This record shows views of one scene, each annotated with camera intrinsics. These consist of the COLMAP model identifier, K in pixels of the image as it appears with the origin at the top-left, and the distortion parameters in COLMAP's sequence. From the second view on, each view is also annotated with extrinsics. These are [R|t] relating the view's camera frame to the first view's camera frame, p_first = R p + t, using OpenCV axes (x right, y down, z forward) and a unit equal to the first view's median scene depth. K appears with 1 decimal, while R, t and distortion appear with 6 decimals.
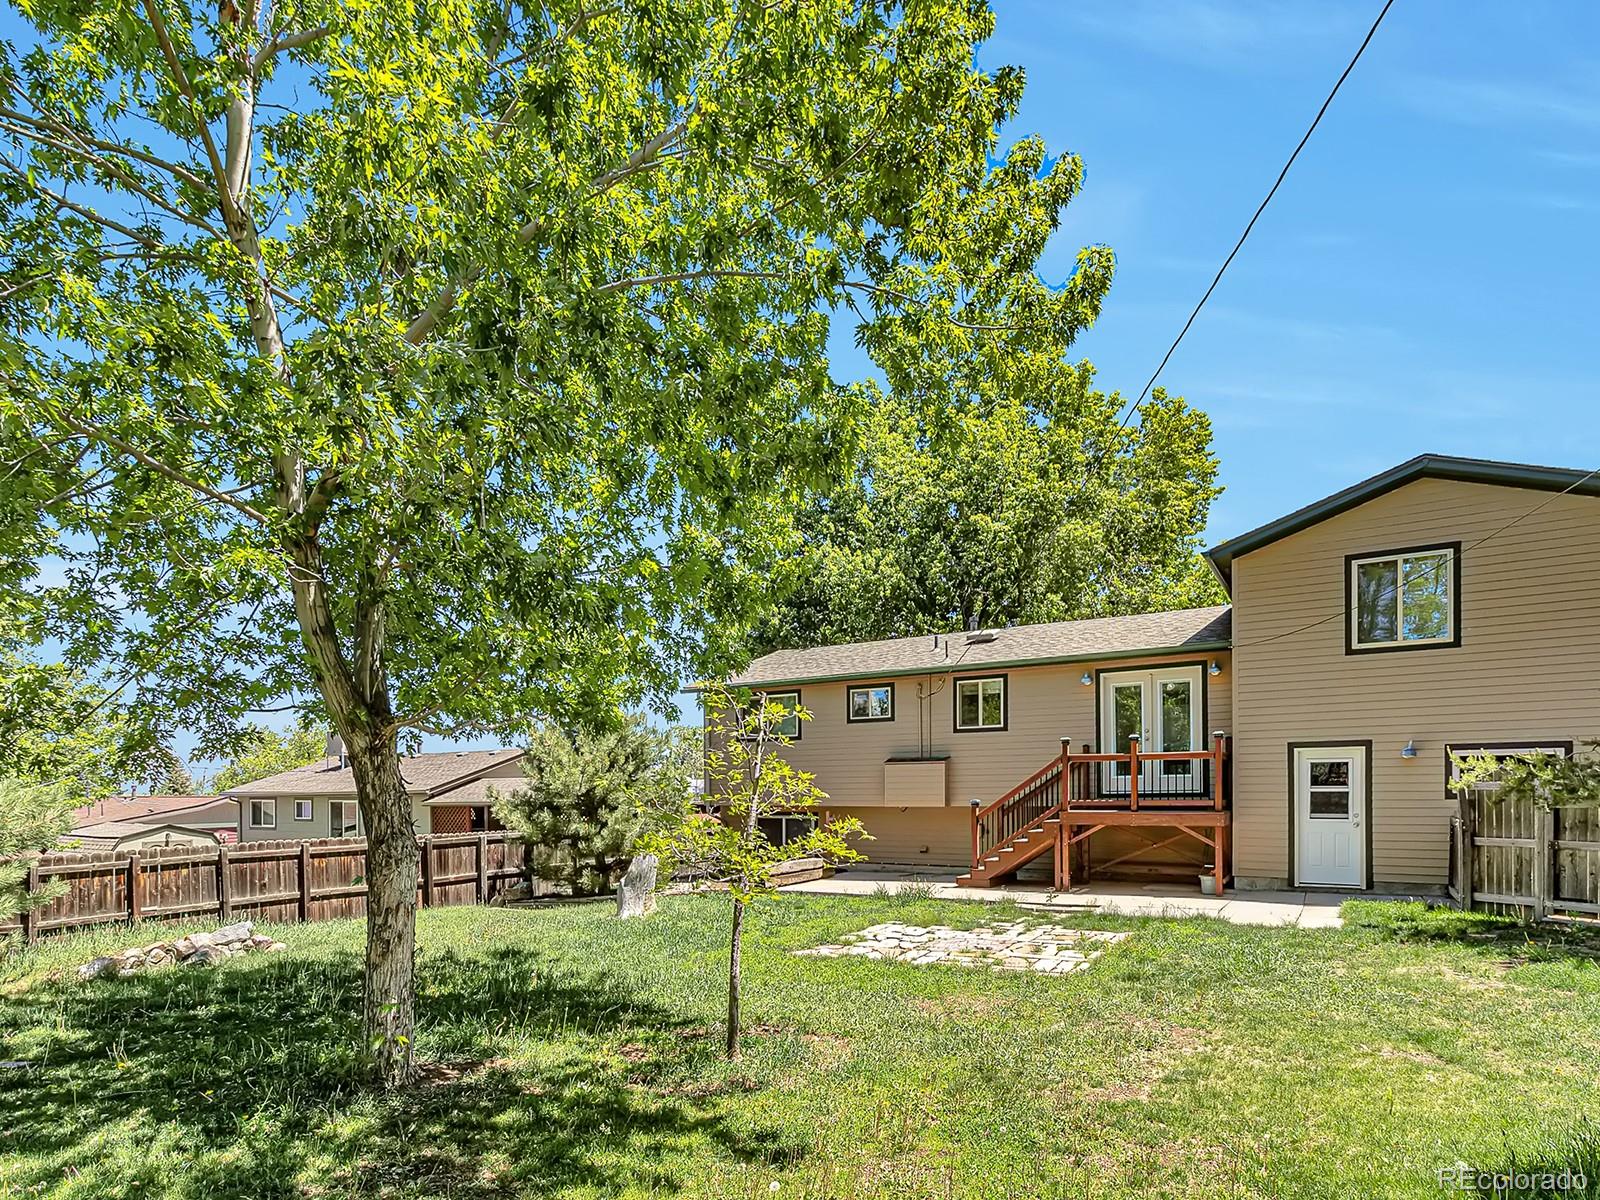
lens RADIAL K [[823.1, 0, 808.1], [0, 823.1, 588.2], [0, 0, 1]] dist [-0.001885, 0.000346]
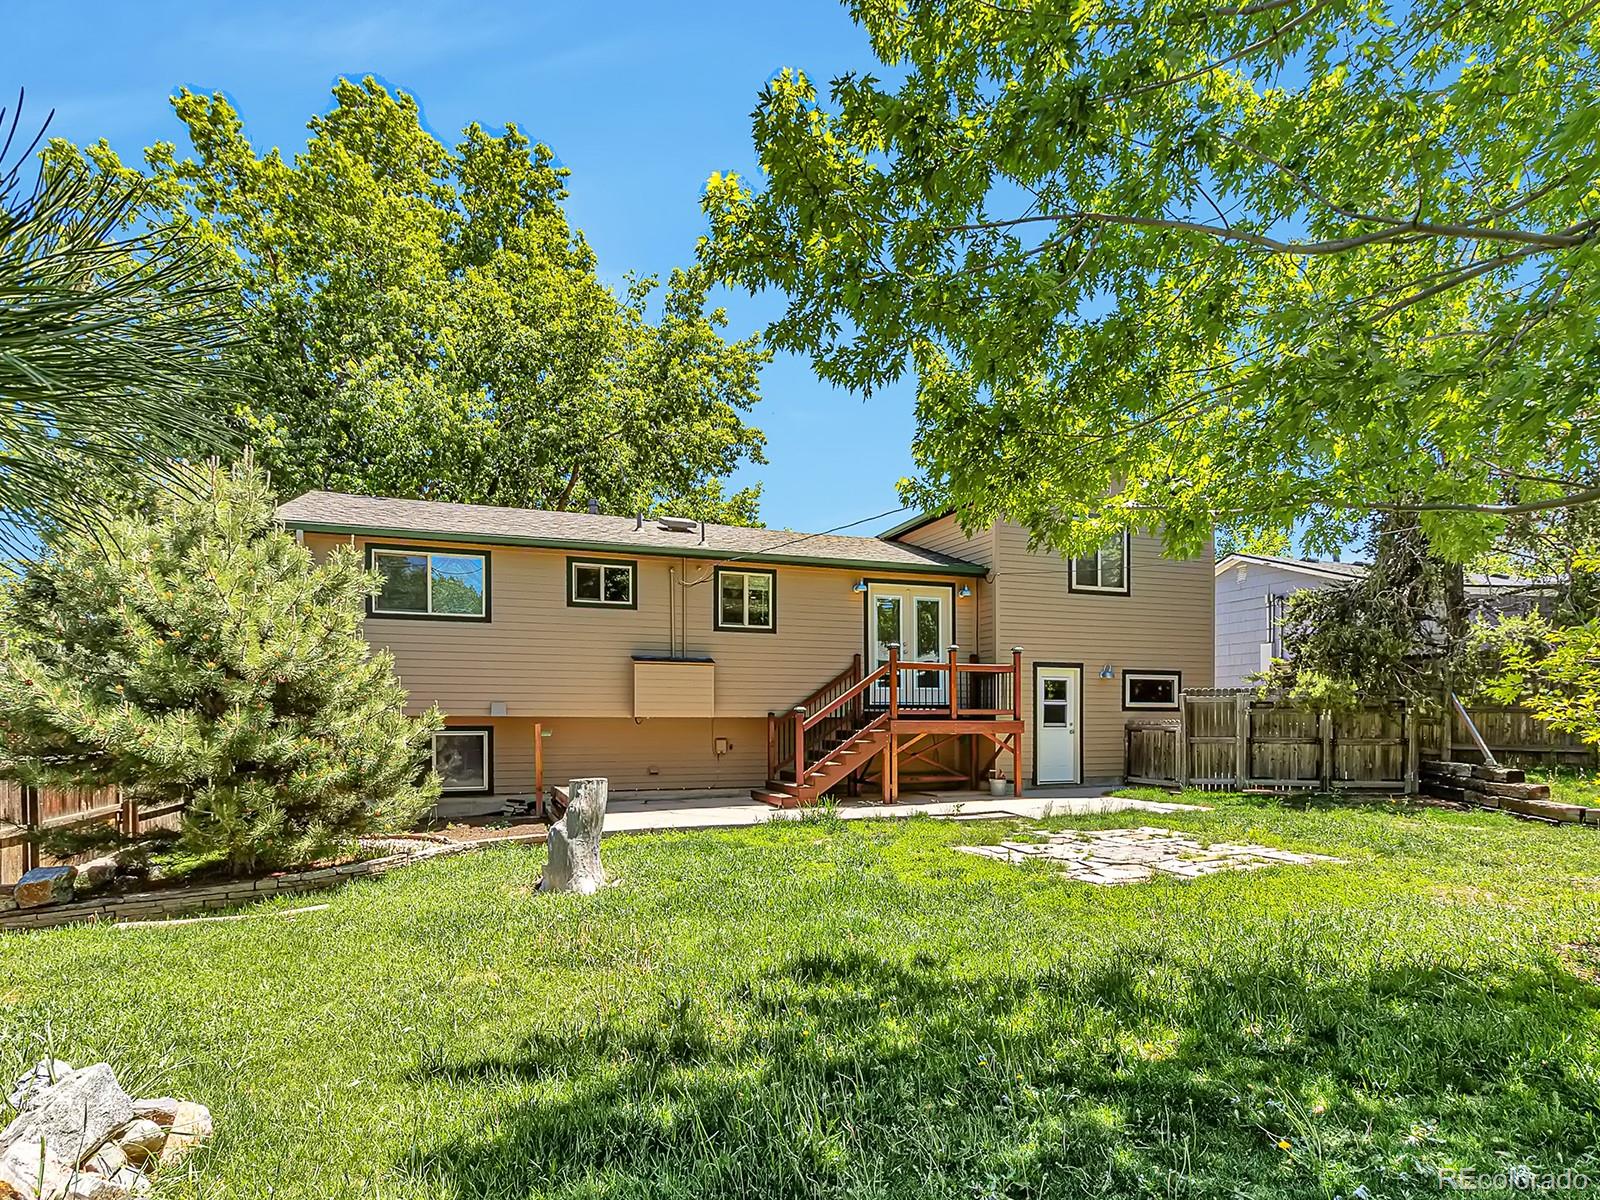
lens RADIAL K [[823.1, 0, 808.1], [0, 823.1, 588.2], [0, 0, 1]] dist [-0.001885, 0.000346]
pose [[0.649399, 0.126132, 0.749915, -0.474398], [-0.187317, 0.982295, -0.003008, 0.144807], [-0.737017, -0.138519, 0.661528, 0.475367]]
